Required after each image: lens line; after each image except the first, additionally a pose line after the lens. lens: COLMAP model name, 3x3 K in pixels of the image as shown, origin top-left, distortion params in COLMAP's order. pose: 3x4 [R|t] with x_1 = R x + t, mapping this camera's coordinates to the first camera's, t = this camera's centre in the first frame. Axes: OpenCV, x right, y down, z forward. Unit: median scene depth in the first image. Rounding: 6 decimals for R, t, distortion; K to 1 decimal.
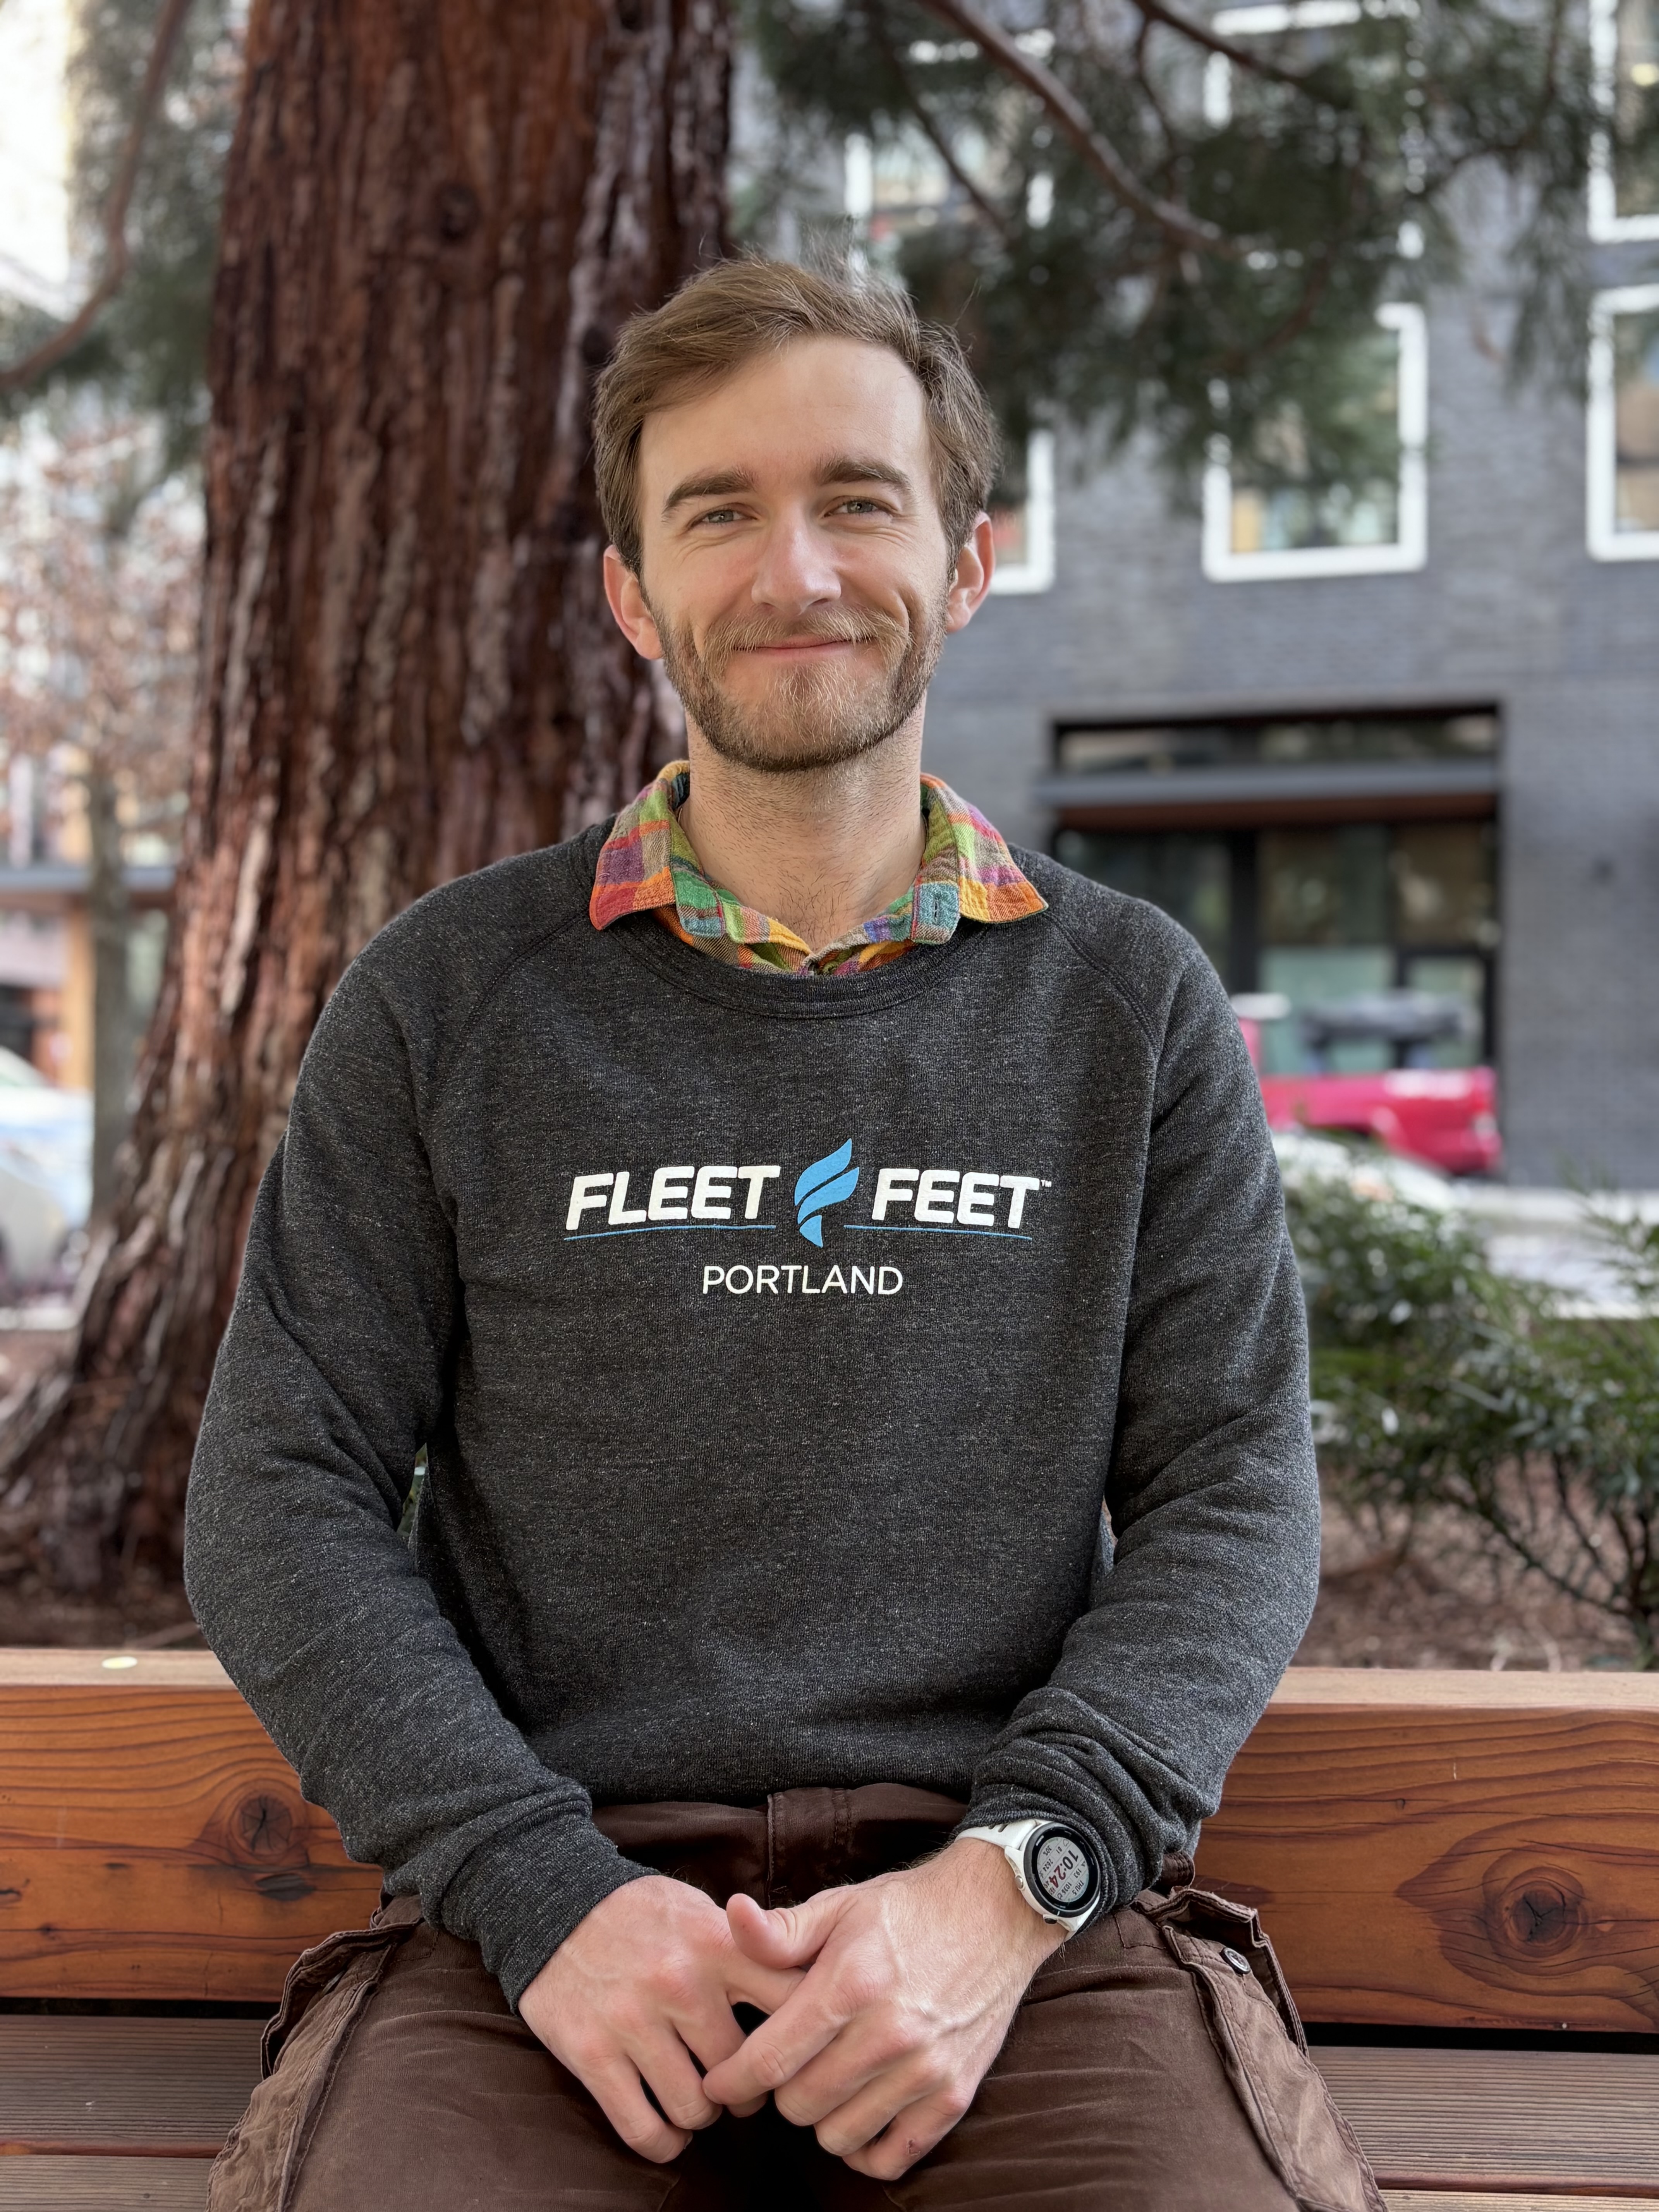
lens RADIAL K [[2418.6, 0, 876.0], [0, 2418.6, 1124.9], [0, 0, 1]] dist [-0.012558, 0.000000]
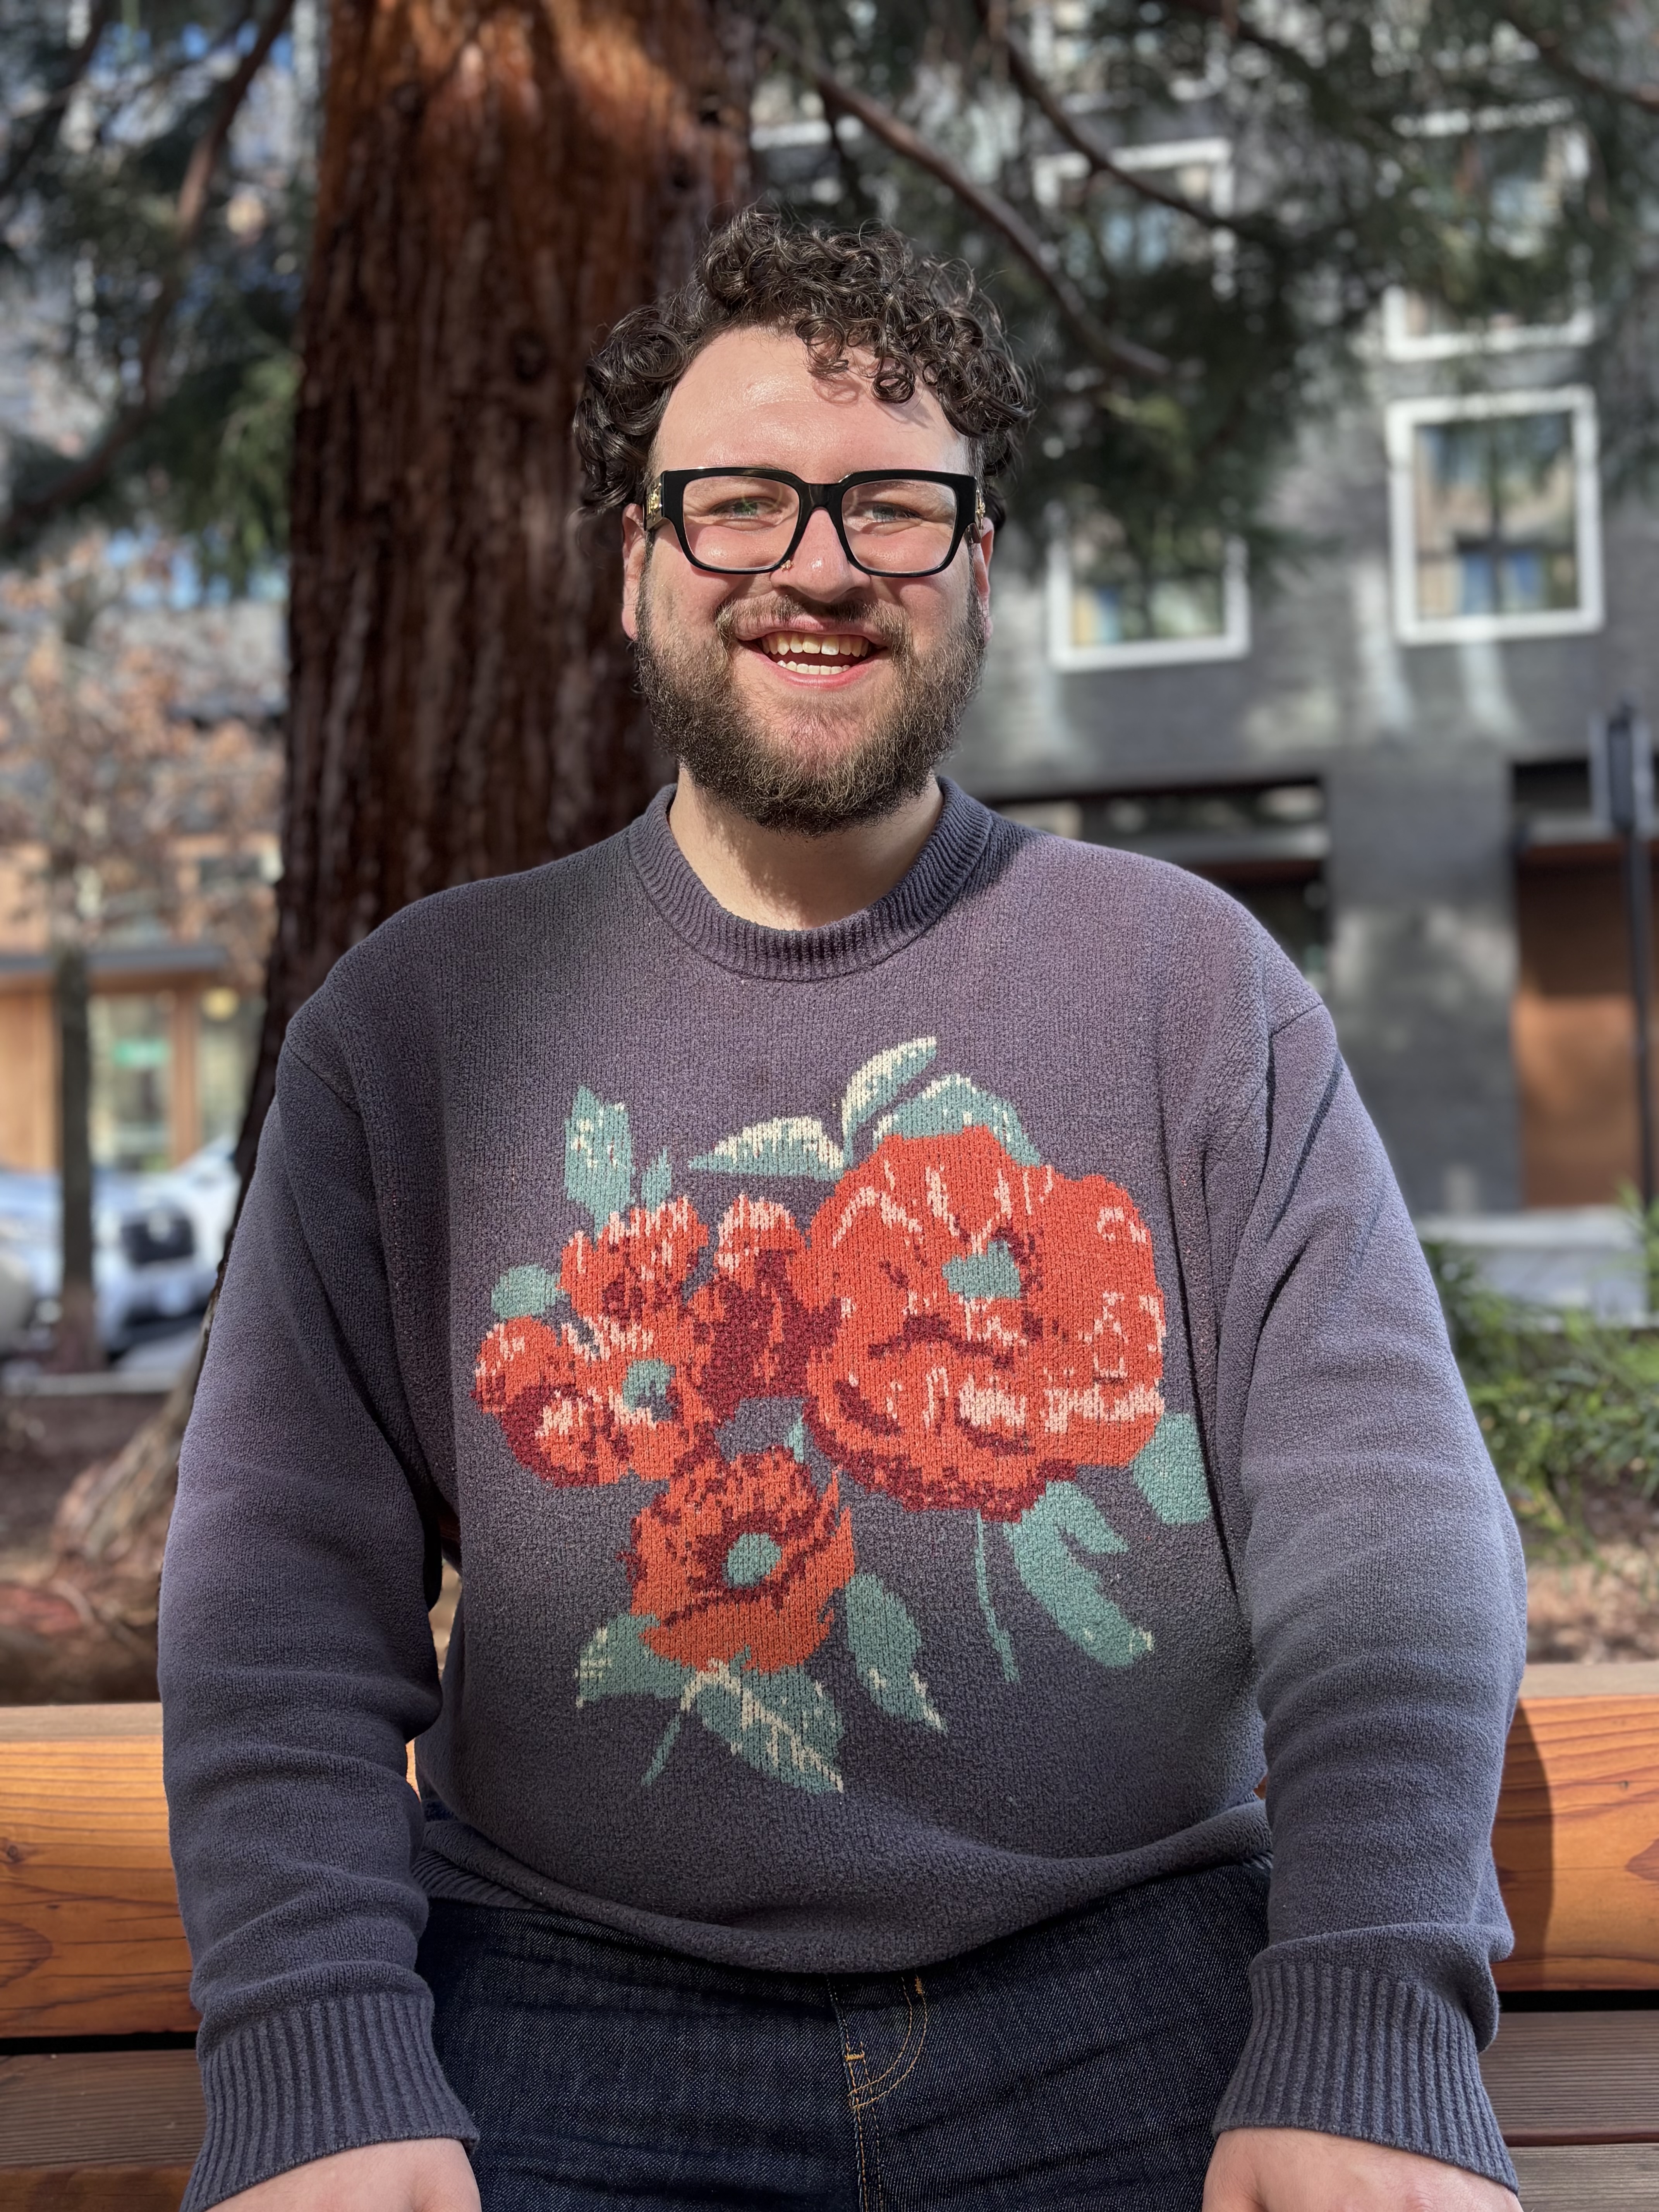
lens RADIAL K [[2244.7, 0, 829.7], [0, 2244.7, 1103.2], [0, 0, 1]] dist [-0.004096, 0.000000]
pose [[0.998129, -0.029568, 0.053512, -0.102805], [0.031265, 0.999025, -0.031163, -0.005352], [-0.052538, 0.032778, 0.998081, -0.007628]]
